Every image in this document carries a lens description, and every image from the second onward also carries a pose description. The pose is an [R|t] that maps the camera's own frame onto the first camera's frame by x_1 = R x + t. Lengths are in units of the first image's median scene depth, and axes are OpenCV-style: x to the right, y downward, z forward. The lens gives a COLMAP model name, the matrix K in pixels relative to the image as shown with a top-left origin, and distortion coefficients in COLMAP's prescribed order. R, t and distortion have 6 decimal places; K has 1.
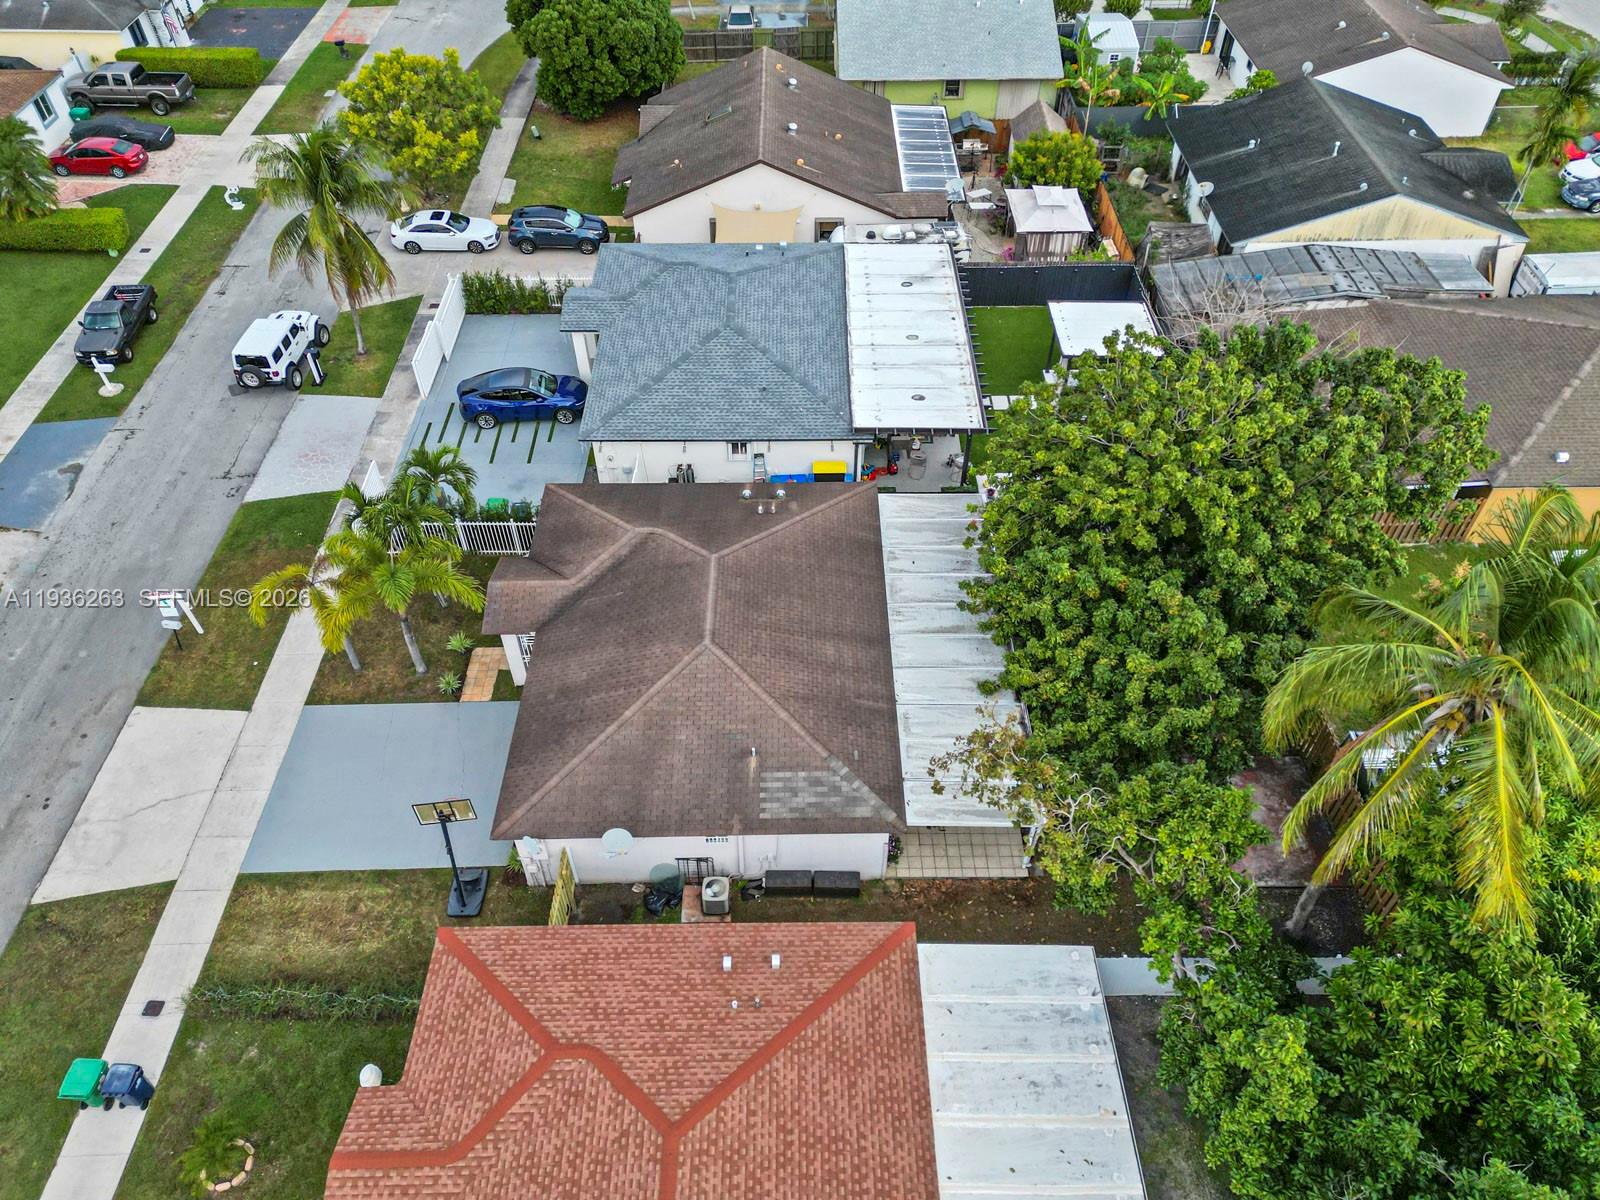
lens RADIAL K [[1127.7, 0, 806.0], [0, 1127.7, 590.3], [0, 0, 1]] dist [0.072119, -0.060805]
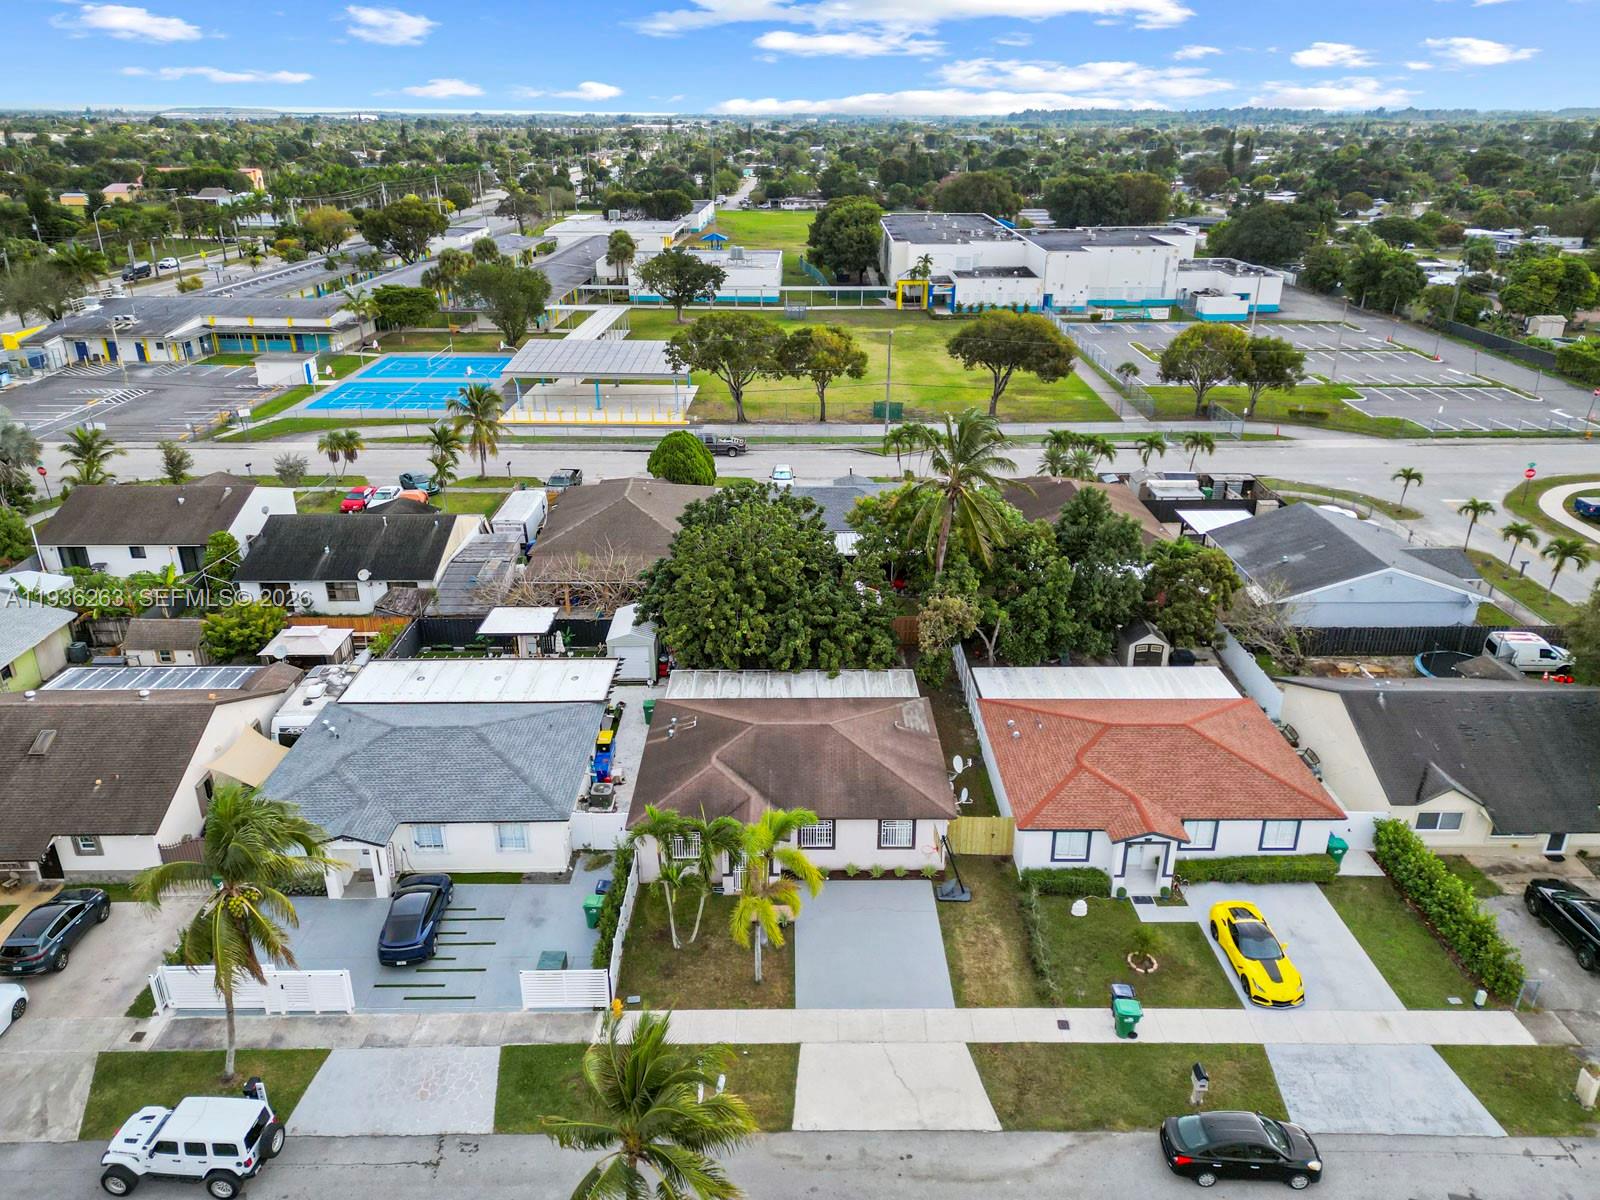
lens RADIAL K [[1127.7, 0, 806.0], [0, 1127.7, 590.3], [0, 0, 1]] dist [0.072119, -0.060805]
pose [[-0.000744, -0.387295, 0.921956, -1.455693], [0.709732, 0.649287, 0.273325, -0.529252], [-0.704471, 0.654545, 0.274392, 0.417804]]
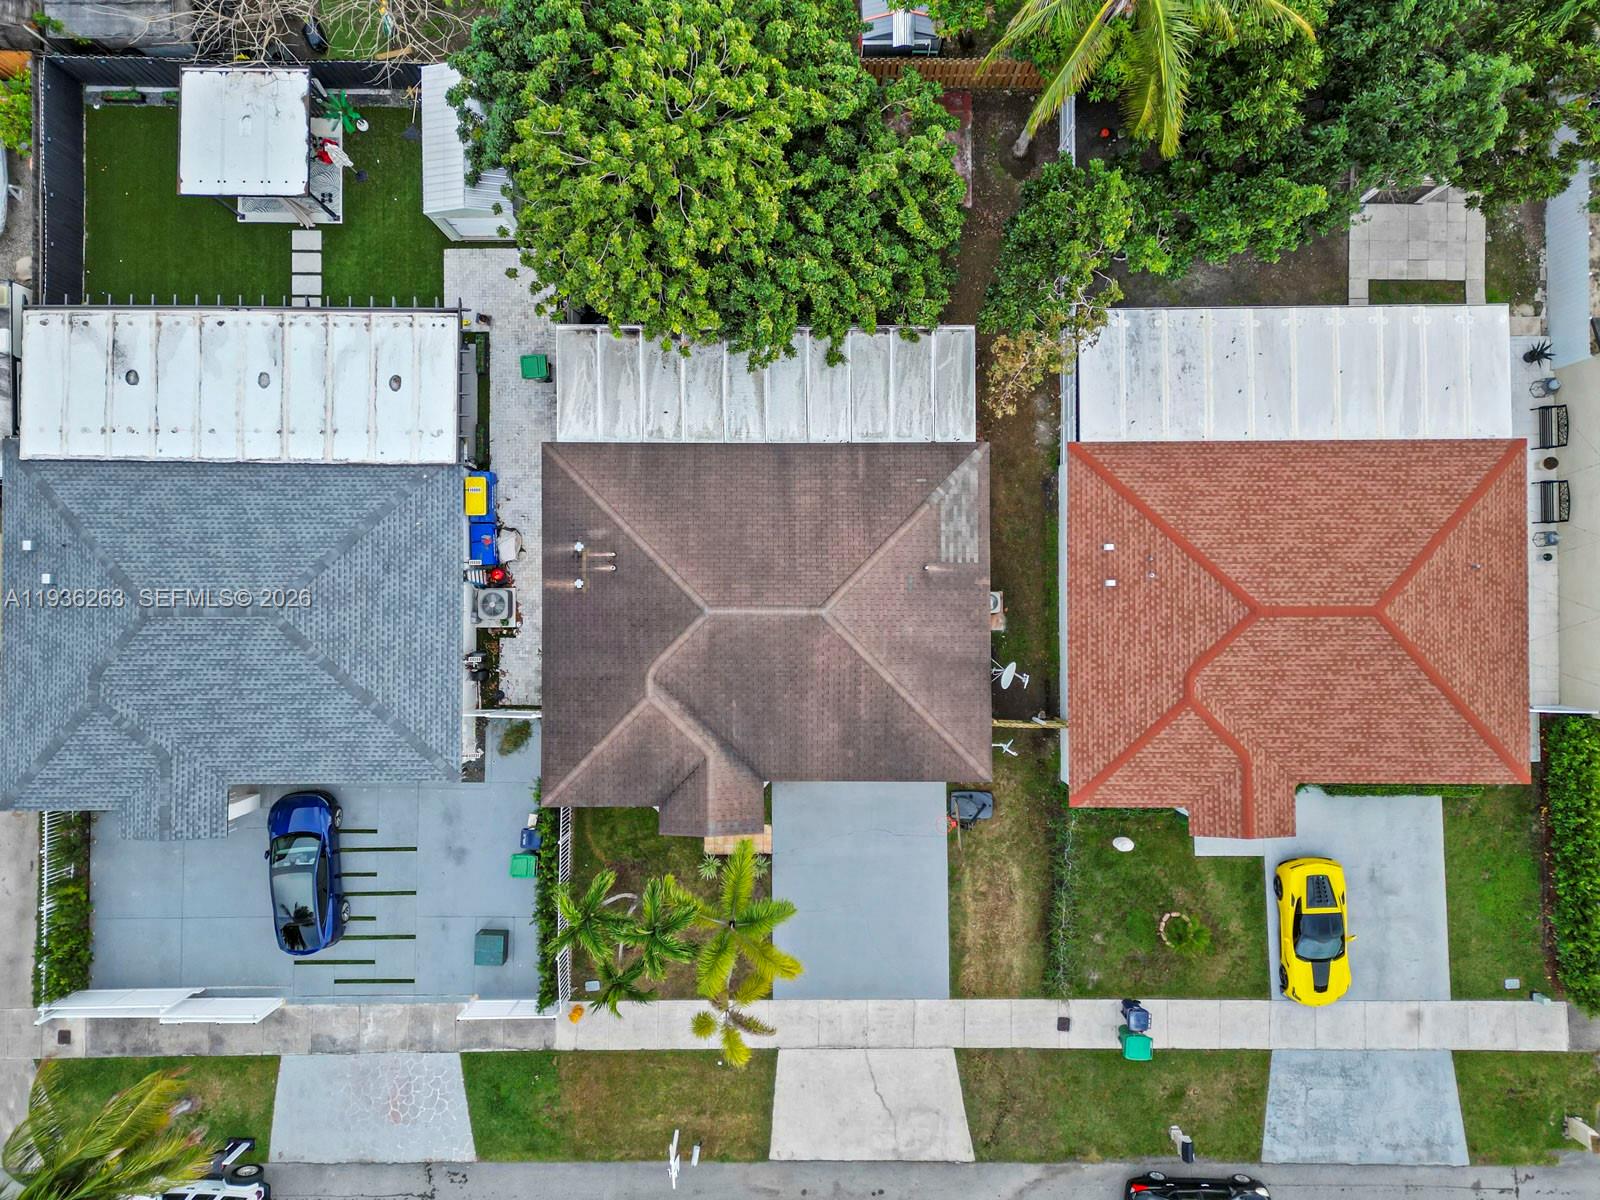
lens RADIAL K [[1127.7, 0, 806.0], [0, 1127.7, 590.3], [0, 0, 1]] dist [0.072119, -0.060805]
pose [[0.009291, -0.999770, 0.019333, -0.083658], [0.709852, 0.020211, 0.704061, -0.681166], [-0.704290, 0.007183, 0.709876, 0.237824]]
